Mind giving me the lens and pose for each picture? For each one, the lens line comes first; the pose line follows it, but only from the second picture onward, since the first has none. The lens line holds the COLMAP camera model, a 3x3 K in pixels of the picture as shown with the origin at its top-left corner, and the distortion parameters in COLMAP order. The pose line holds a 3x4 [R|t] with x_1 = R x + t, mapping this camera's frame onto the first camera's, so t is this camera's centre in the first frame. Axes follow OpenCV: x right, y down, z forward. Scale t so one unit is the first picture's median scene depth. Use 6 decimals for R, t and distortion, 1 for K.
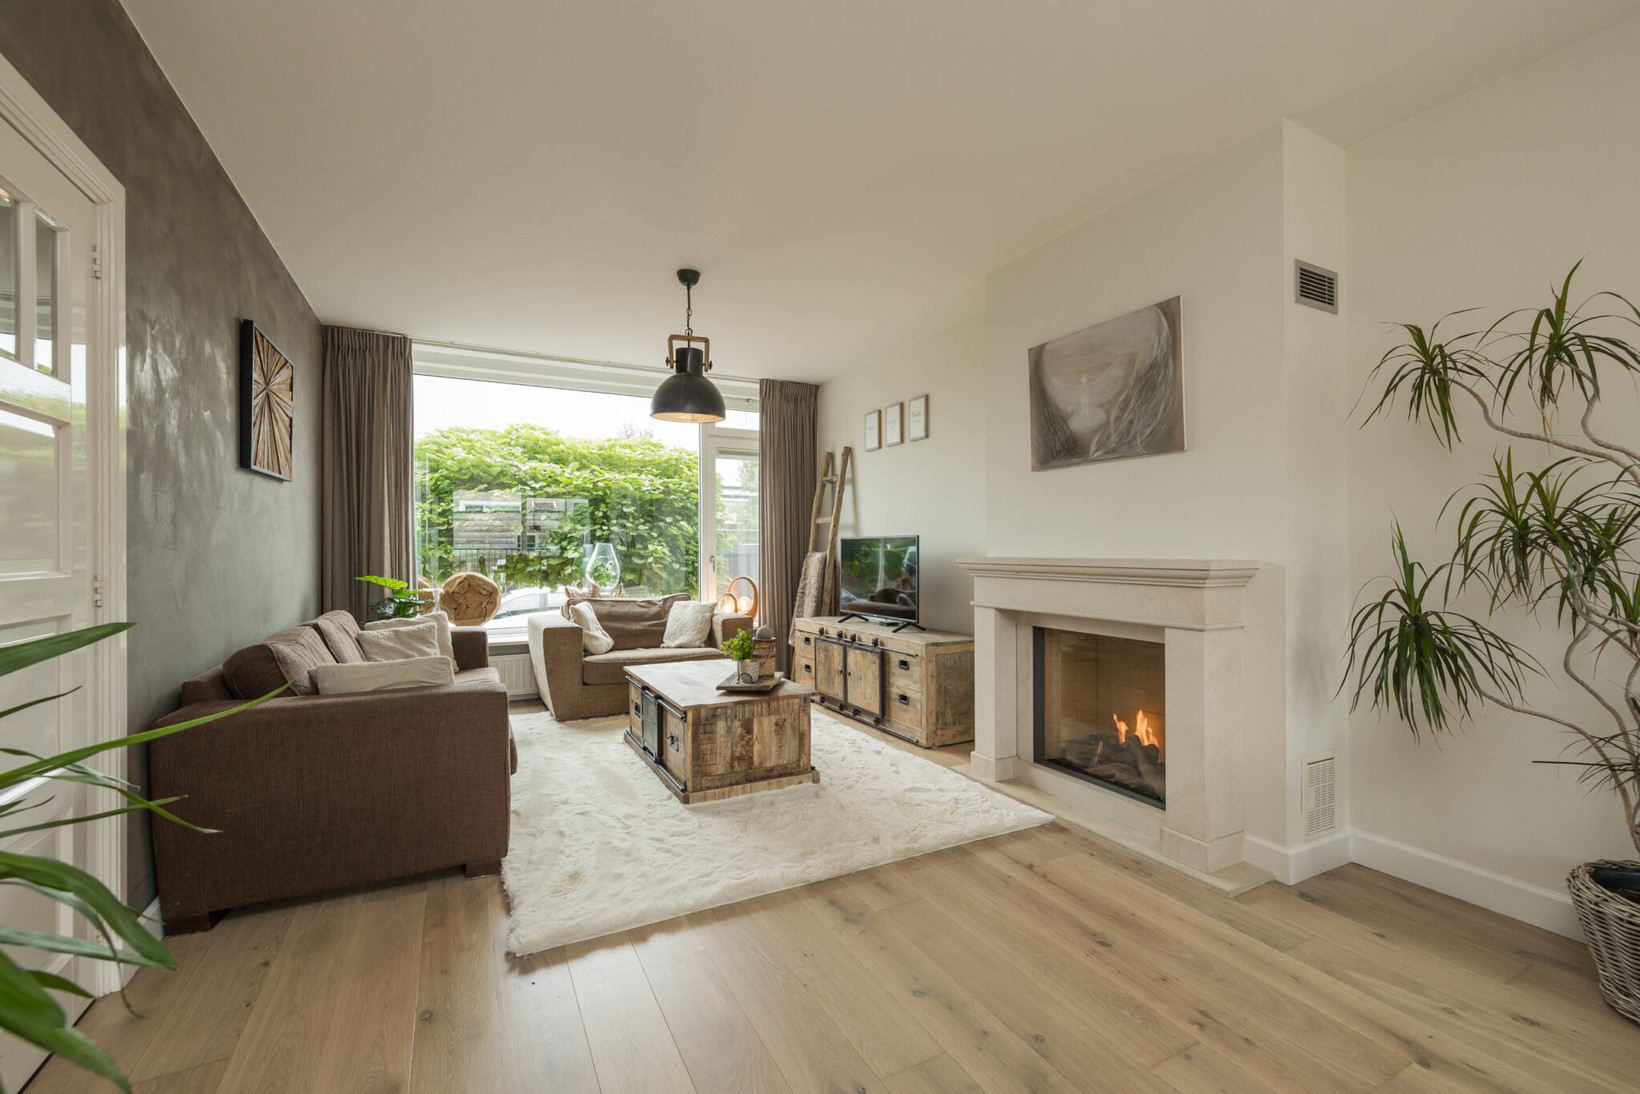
lens RADIAL K [[702.7, 0, 844.7], [0, 702.7, 540.9], [0, 0, 1]] dist [-0.001286, -0.000522]
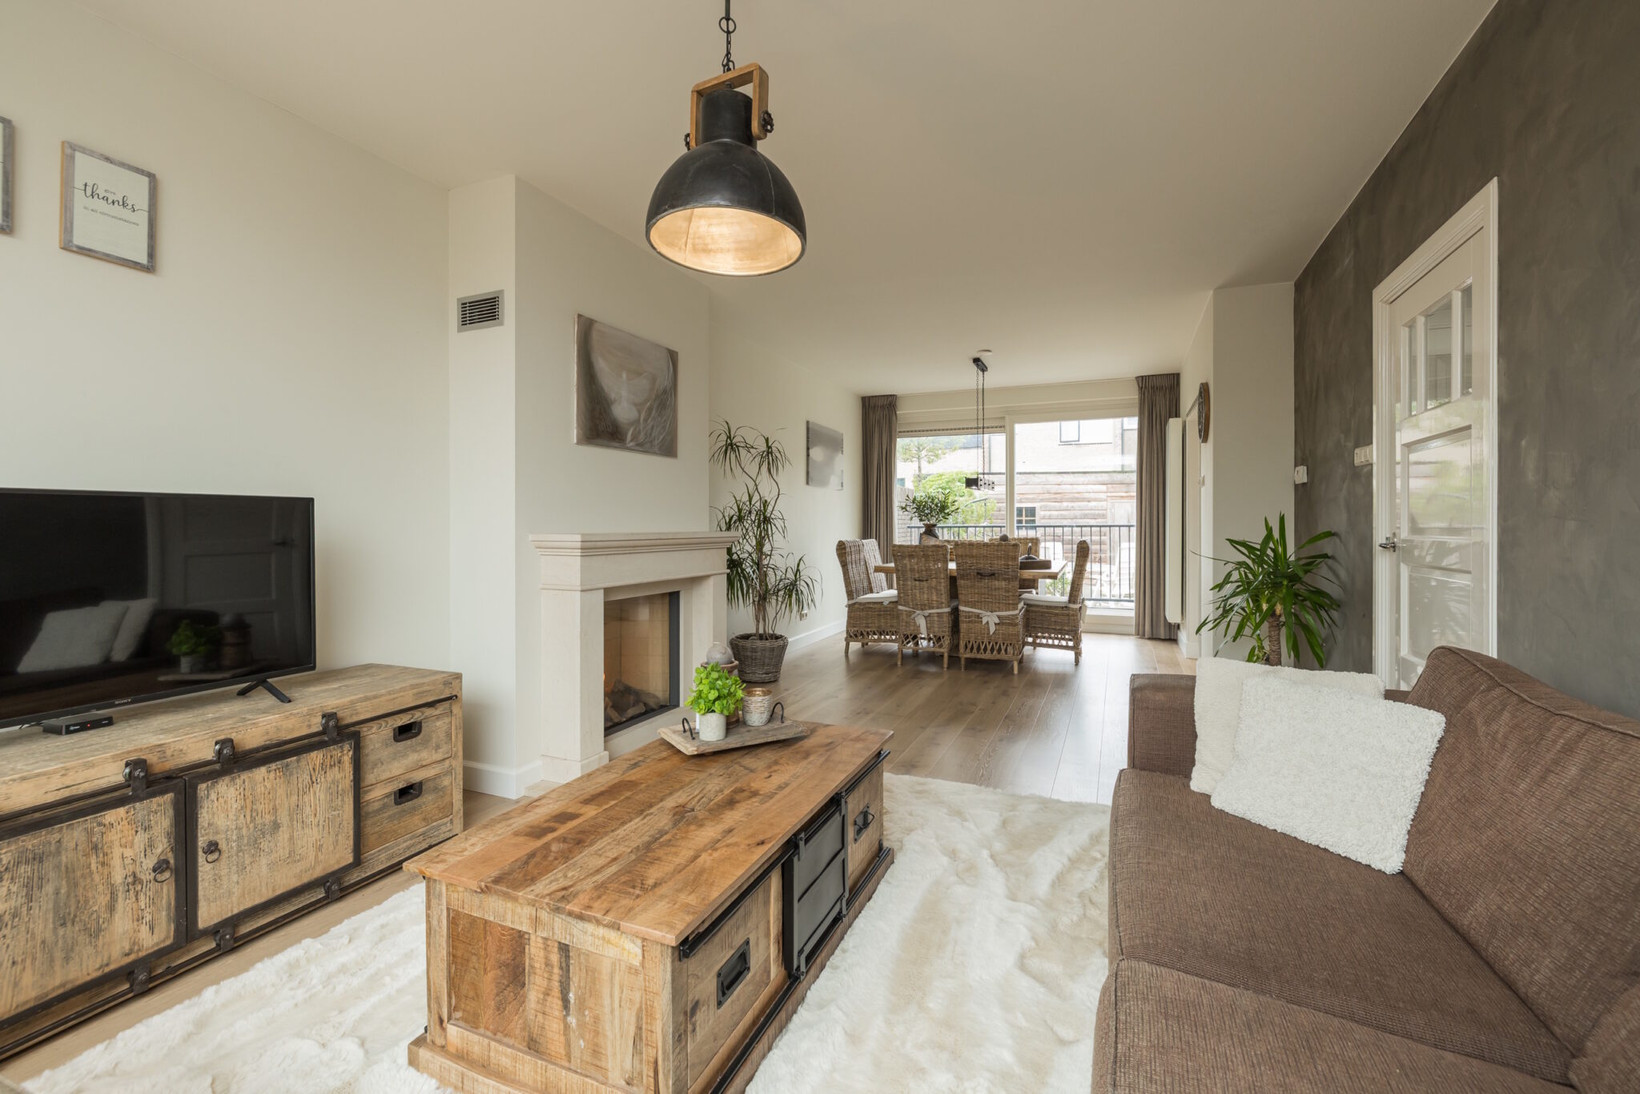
lens RADIAL K [[702.7, 0, 780.8], [0, 702.7, 526.8], [0, 0, 1]] dist [-0.001286, -0.000522]
pose [[-0.582907, 0.003873, 0.812529, -0.769584], [-0.002785, 0.999973, -0.006764, 0.023240], [-0.812534, -0.006206, -0.582881, 1.533908]]
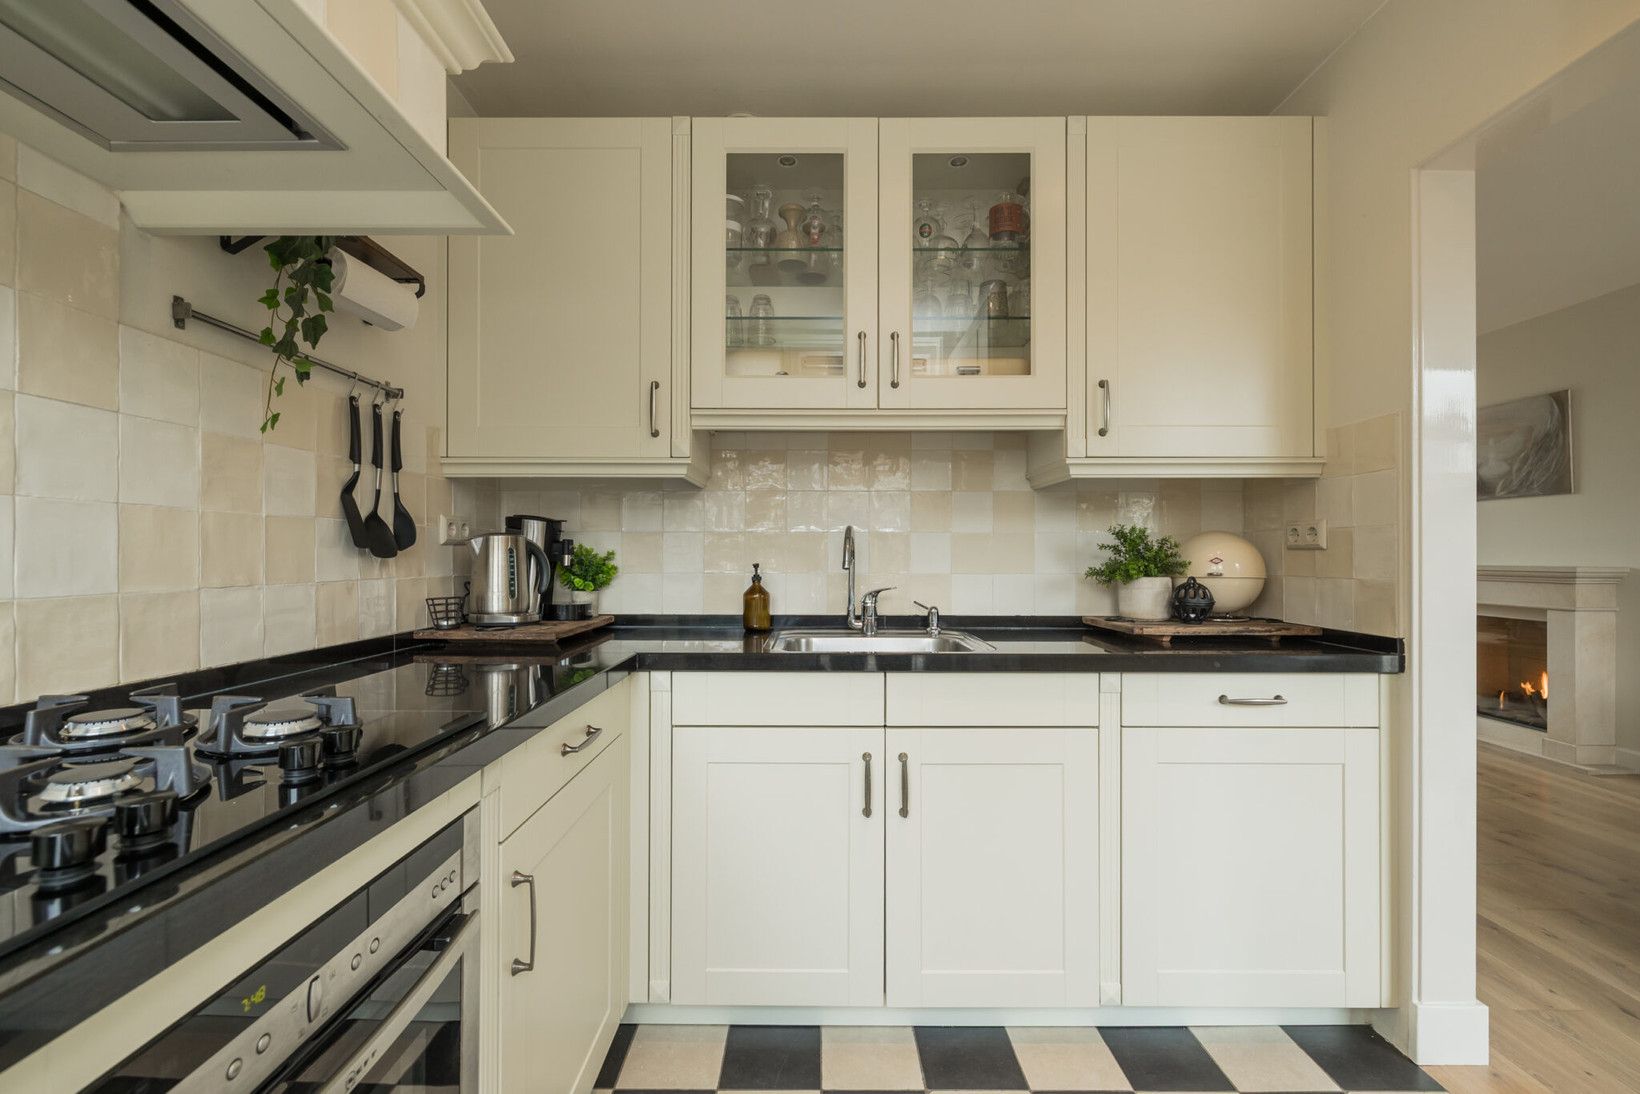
lens RADIAL K [[702.7, 0, 826.8], [0, 702.7, 559.6], [0, 0, 1]] dist [-0.001286, -0.000522]
pose [[0.873571, 0.002320, -0.486691, -0.157923], [0.005654, 0.999873, 0.014915, -0.017160], [0.486664, -0.015781, 0.873447, -0.978435]]
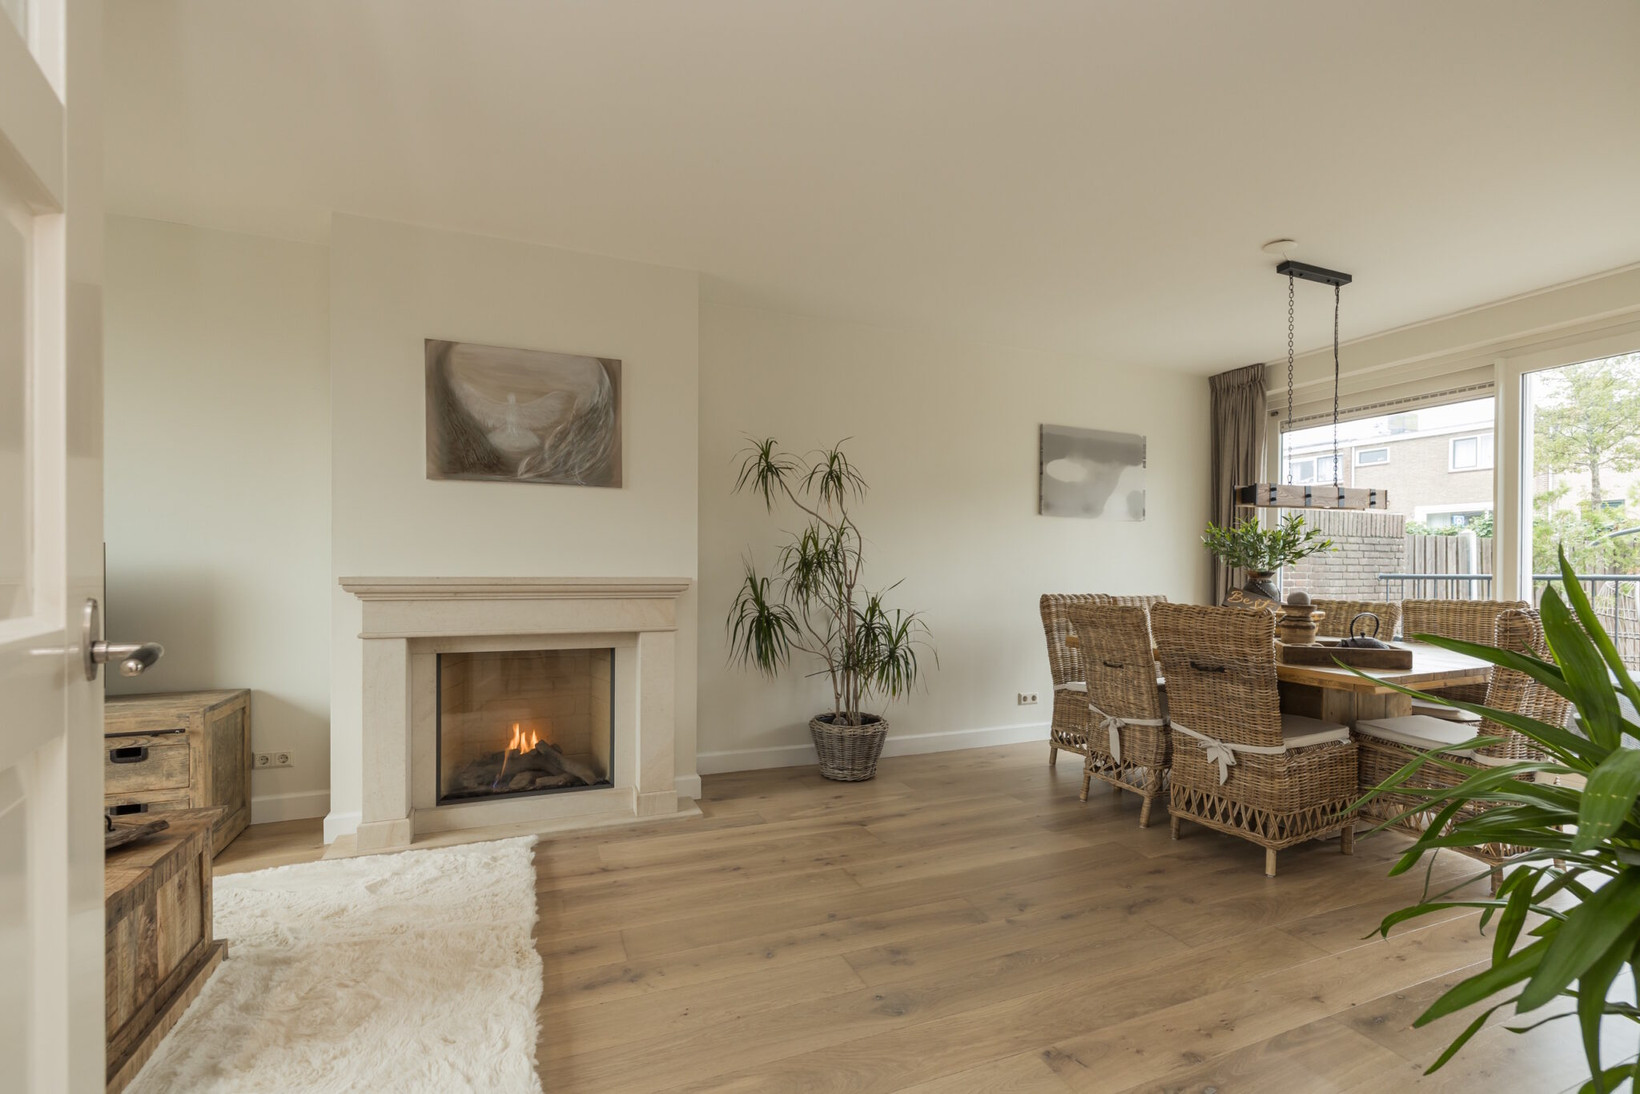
lens RADIAL K [[702.7, 0, 779.6], [0, 702.7, 565.0], [0, 0, 1]] dist [-0.001286, -0.000522]
pose [[0.134811, 0.009307, 0.990828, -0.629478], [-0.016796, 0.999834, -0.007106, 0.008860], [-0.990729, -0.015684, 0.134945, 0.509769]]
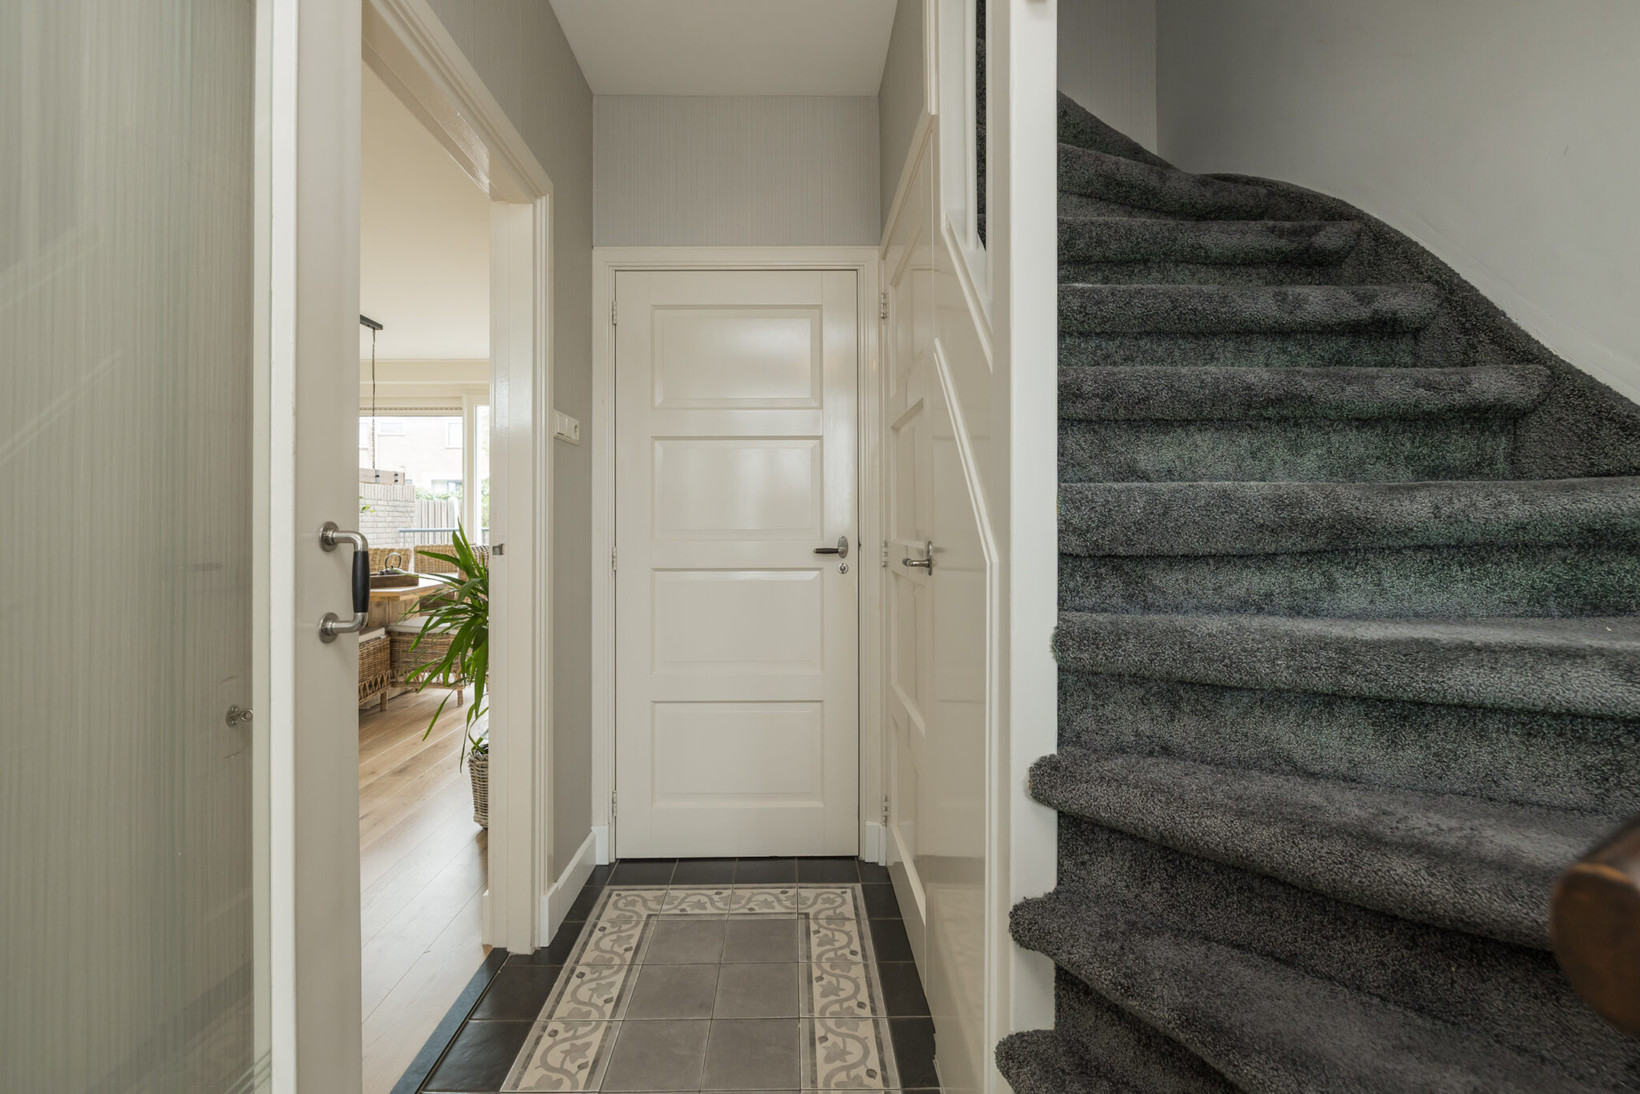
lens RADIAL K [[702.7, 0, 792.2], [0, 702.7, 521.8], [0, 0, 1]] dist [-0.001286, -0.000522]
pose [[-0.883813, 0.012421, 0.467675, -1.012152], [0.006210, 0.999871, -0.014820, 0.014343], [-0.467799, -0.010194, -0.883776, 0.763923]]
